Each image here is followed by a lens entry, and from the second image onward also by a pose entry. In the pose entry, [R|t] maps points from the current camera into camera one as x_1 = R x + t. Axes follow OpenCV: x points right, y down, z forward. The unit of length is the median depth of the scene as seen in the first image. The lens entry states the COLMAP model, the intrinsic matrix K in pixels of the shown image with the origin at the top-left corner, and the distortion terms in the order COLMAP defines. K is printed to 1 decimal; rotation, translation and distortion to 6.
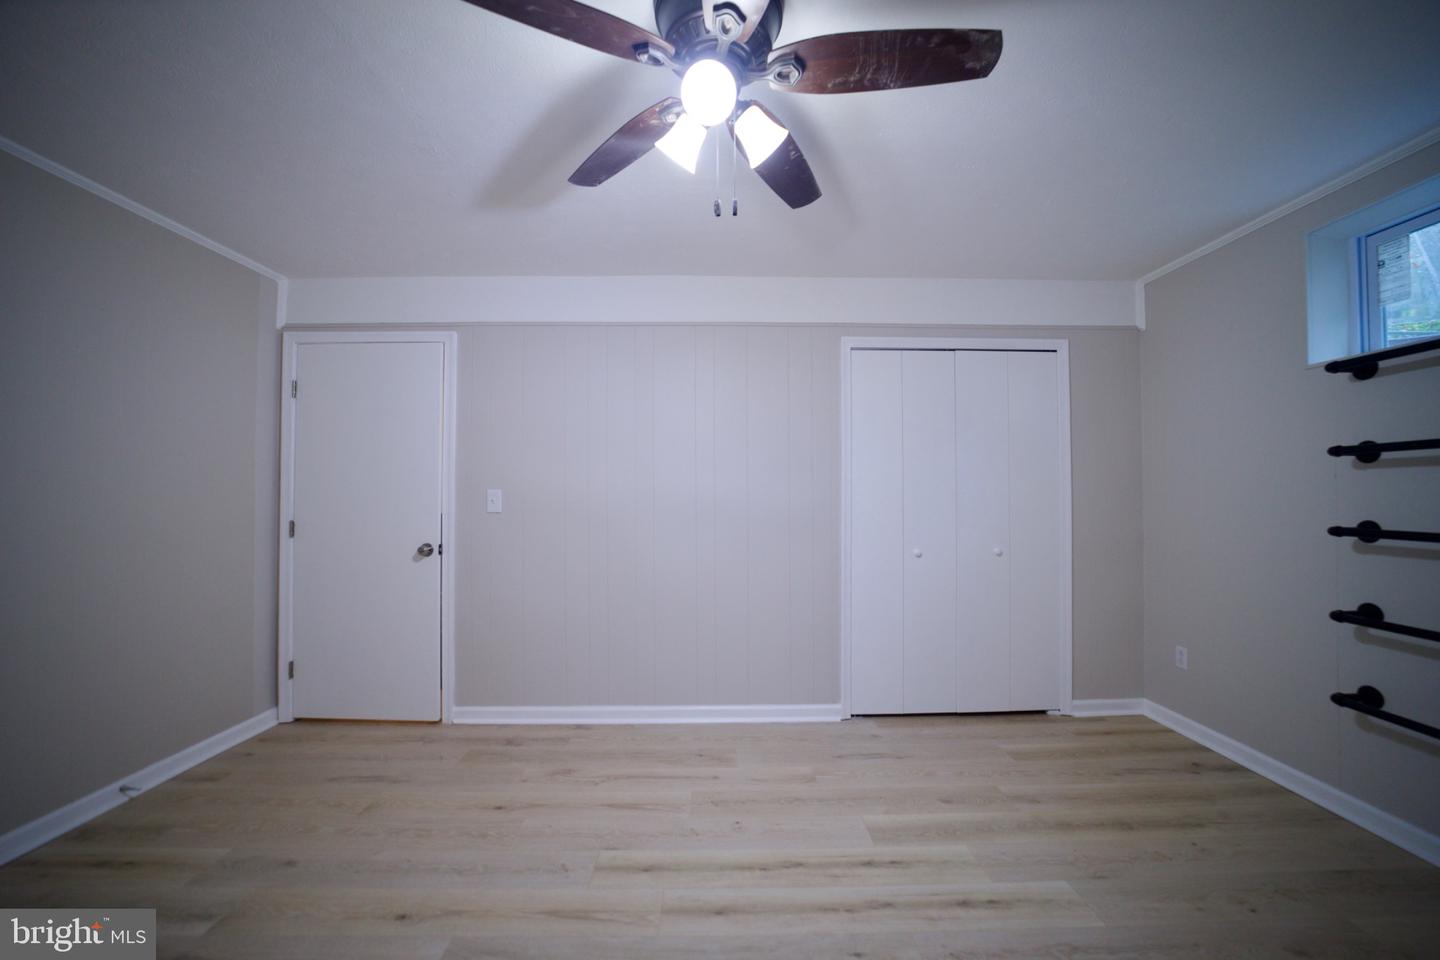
lens RADIAL K [[558.1, 0, 720.0], [0, 558.1, 487.2], [0, 0, 1]] dist [-0.041187, 0.009962]
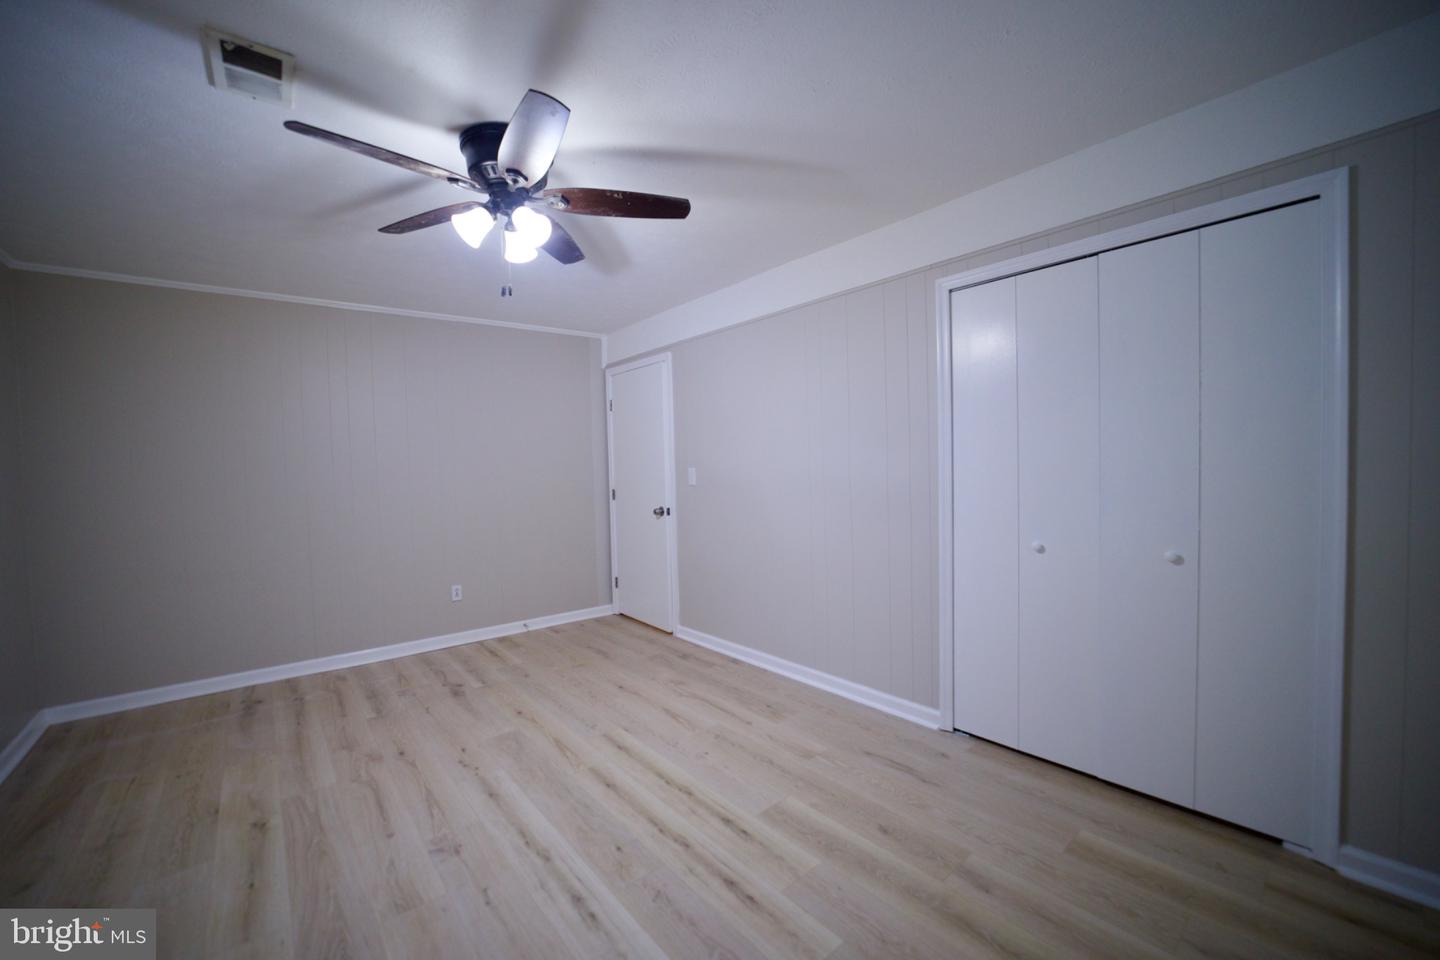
lens RADIAL K [[566.8, 0, 720.4], [0, 566.8, 485.1], [0, 0, 1]] dist [-0.040823, 0.009402]
pose [[0.629941, 0.012590, -0.776541, 0.785624], [0.037479, 0.998211, 0.046587, -0.017382], [0.775738, -0.058451, 0.628343, 0.237179]]
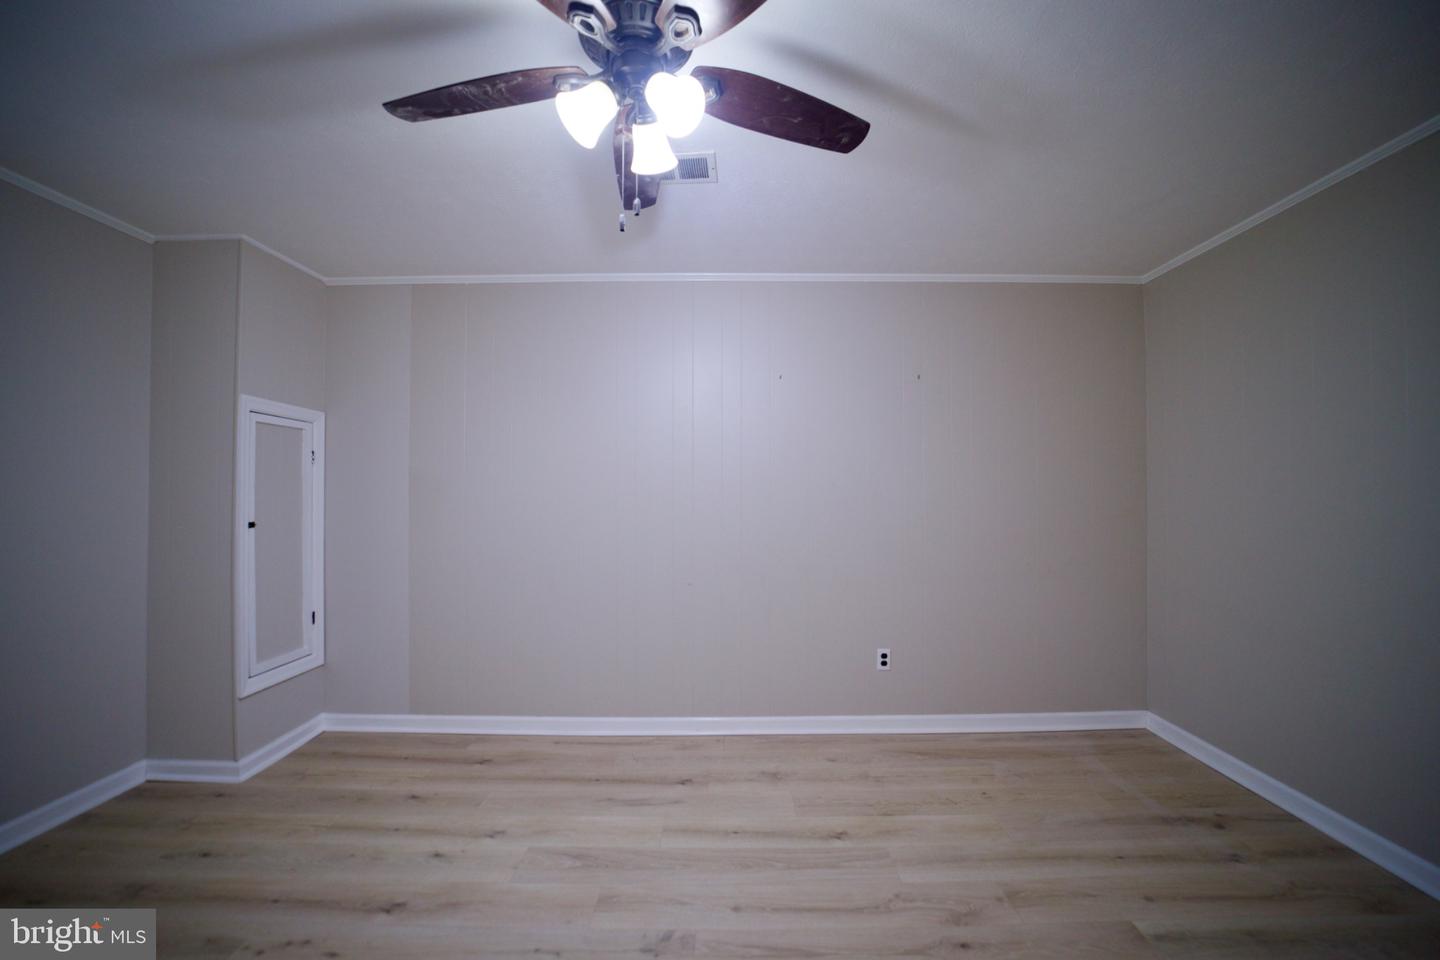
lens RADIAL K [[568.9, 0, 730.1], [0, 568.9, 487.5], [0, 0, 1]] dist [-0.043225, 0.009921]
pose [[-0.999903, 0.003842, 0.013361, -0.090541], [0.003549, 0.999754, -0.021903, -0.001842], [-0.013442, -0.021854, -0.999671, 1.005573]]
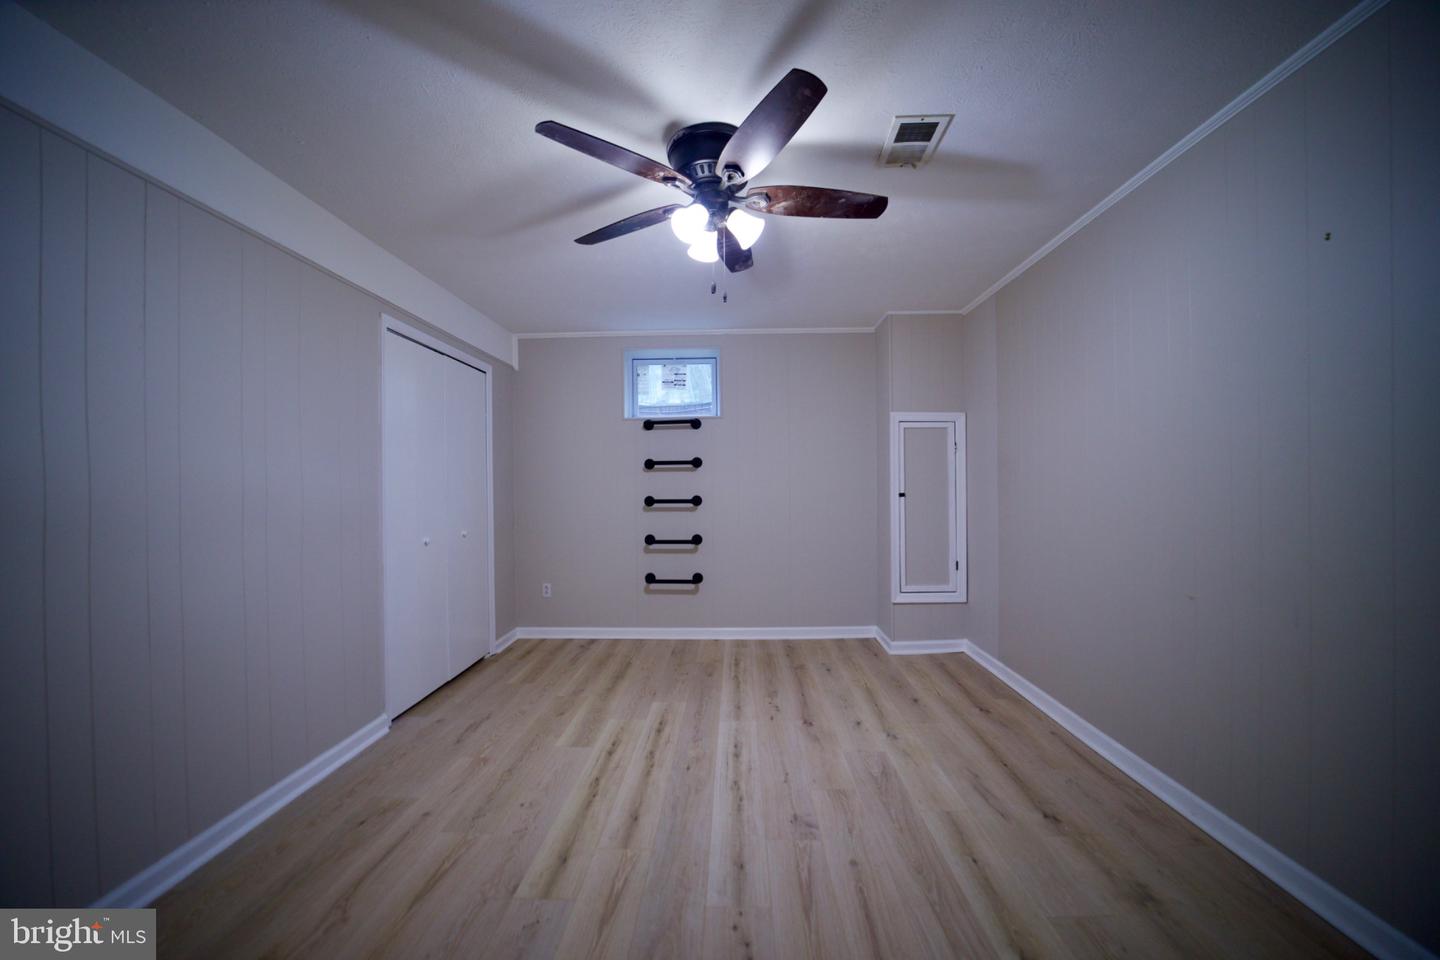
lens RADIAL K [[558.3, 0, 723.4], [0, 558.3, 487.7], [0, 0, 1]] dist [-0.042396, 0.010601]
pose [[0.037670, -0.005746, 0.999274, -0.773345], [-0.001884, 0.999981, 0.005821, 0.011925], [-0.999288, -0.002102, 0.037658, 0.471711]]
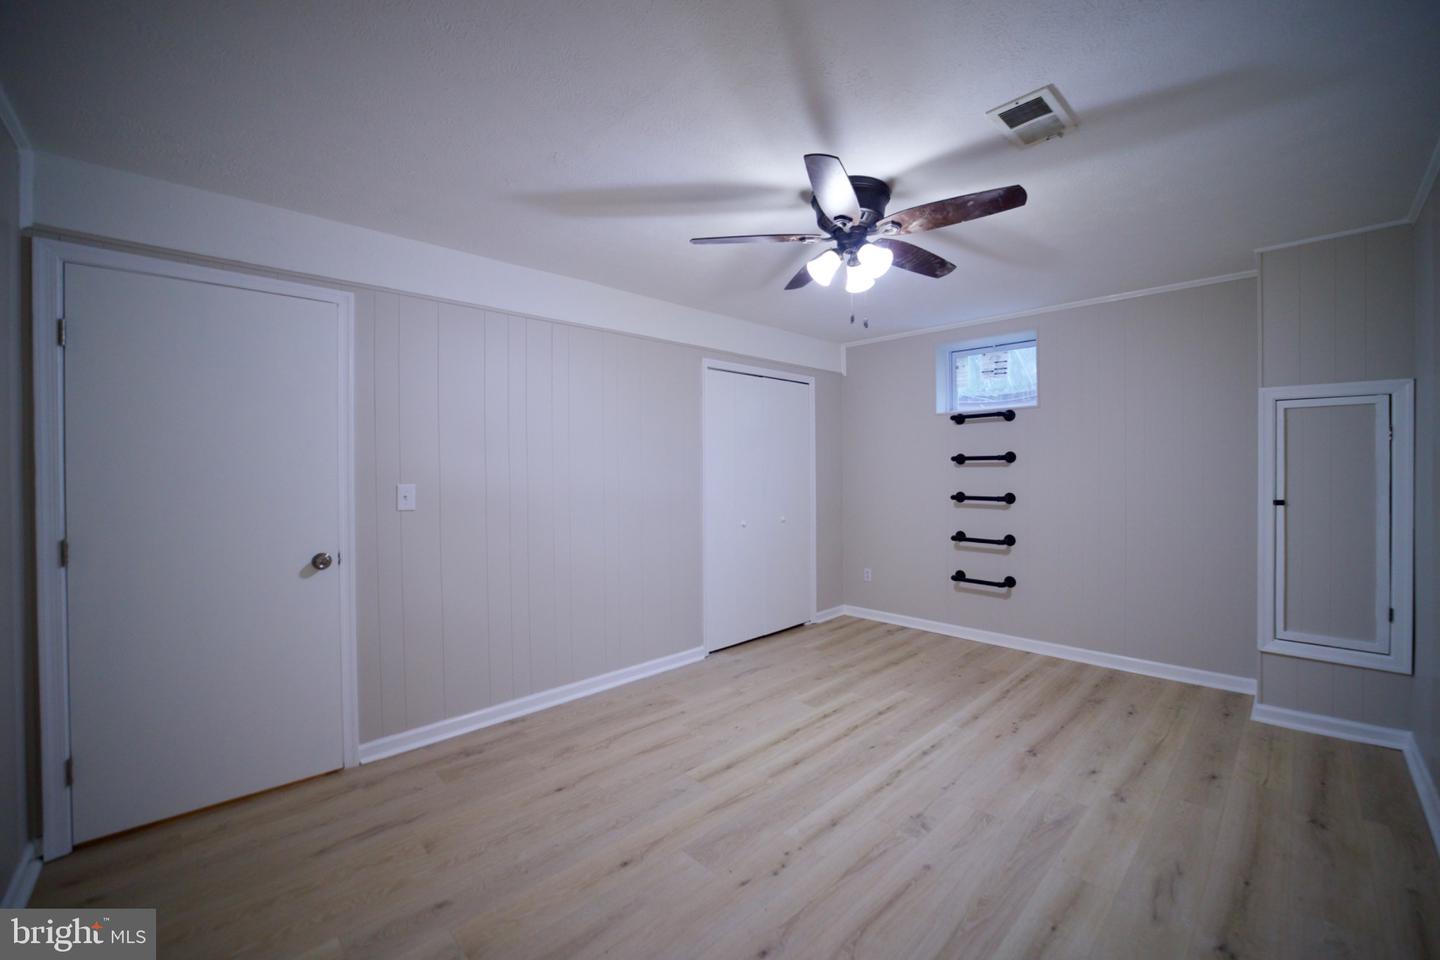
lens RADIAL K [[583.9, 0, 733.1], [0, 583.9, 473.9], [0, 0, 1]] dist [-0.045875, 0.012422]
pose [[0.719836, -0.009261, 0.694082, -0.769822], [-0.002309, 0.999874, 0.015737, -0.031224], [-0.694140, -0.012931, 0.719724, -0.012920]]
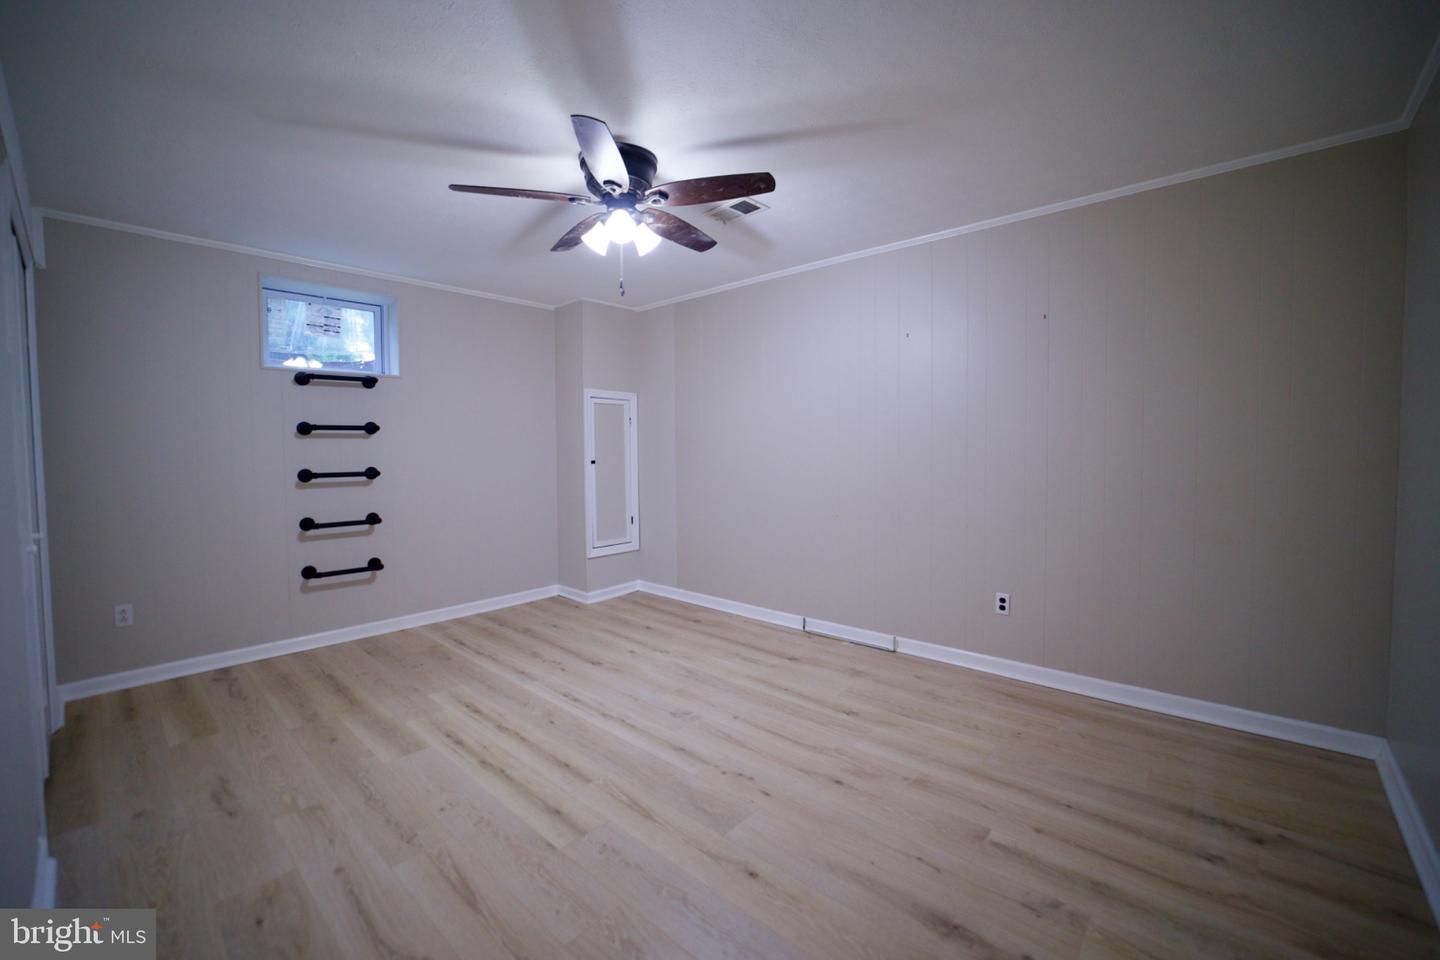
lens RADIAL K [[583.9, 0, 733.1], [0, 583.9, 473.9], [0, 0, 1]] dist [-0.045875, 0.012422]
pose [[-0.743952, -0.022502, 0.667854, -0.764835], [0.001927, 0.999356, 0.035818, 0.012004], [-0.668230, 0.027934, -0.743430, 1.094573]]
